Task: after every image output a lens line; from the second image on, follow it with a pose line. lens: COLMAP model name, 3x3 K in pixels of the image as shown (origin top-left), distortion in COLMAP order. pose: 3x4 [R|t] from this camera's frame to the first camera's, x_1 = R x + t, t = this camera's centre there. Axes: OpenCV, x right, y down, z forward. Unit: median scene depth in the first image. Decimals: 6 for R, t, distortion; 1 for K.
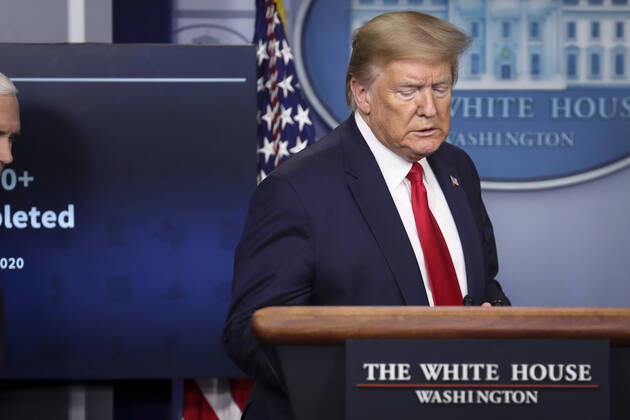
lens RADIAL K [[4162.8, 0, 382.6], [0, 4162.8, 211.2], [0, 0, 1]] dist [1.744319, -18.976330]
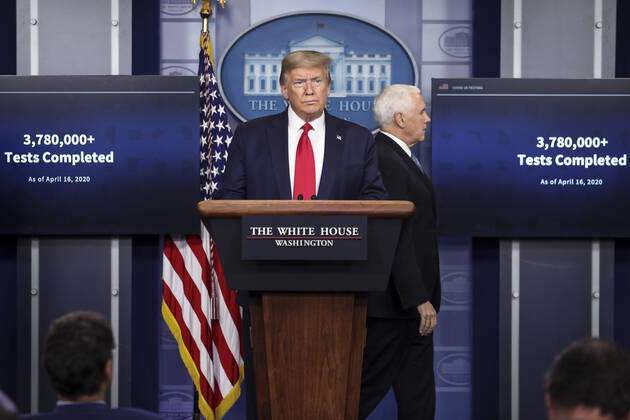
lens RADIAL K [[2111.0, 0, 315.0], [0, 2111.0, 210.0], [0, 0, 1]] dist [0.076472, 1.015496]
pose [[0.999639, 0.000769, 0.026860, -0.000574], [-0.001529, 0.999598, 0.028321, -0.002401], [-0.026827, -0.028352, 0.999238, -0.065213]]
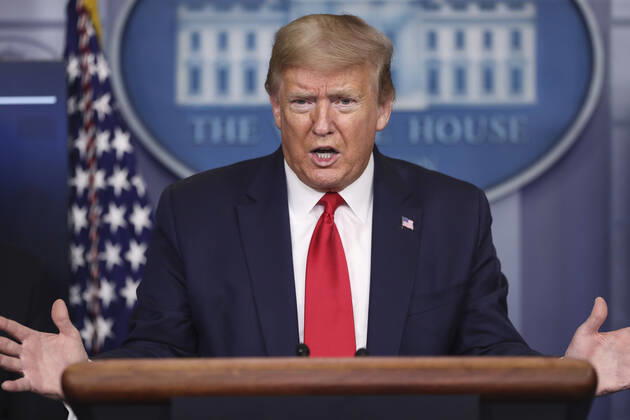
lens RADIAL K [[4086.6, 0, 315.0], [0, 4086.6, 210.0], [0, 0, 1]] dist [0.730268, -7.223640]
pose [[0.999523, -0.007999, 0.029839, -0.004611], [0.008214, 0.999941, -0.007070, -0.002400], [-0.029780, 0.007312, 0.999530, 0.154476]]
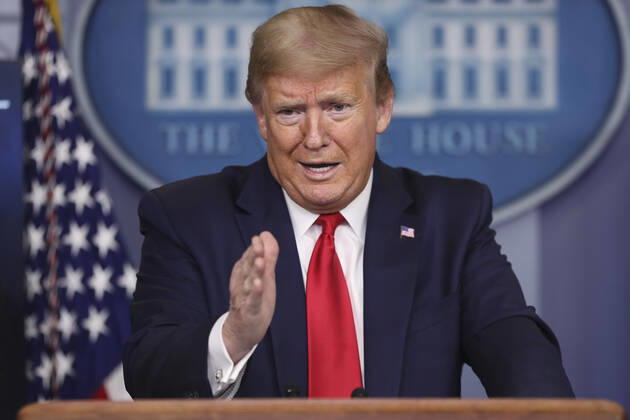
lens RADIAL K [[4086.6, 0, 315.0], [0, 4086.6, 210.0], [0, 0, 1]] dist [0.730268, -7.223640]
pose [[0.999433, -0.006323, 0.033083, -0.002023], [0.006897, 0.999827, -0.017287, 0.000803], [-0.032967, 0.017505, 0.999303, 0.257633]]
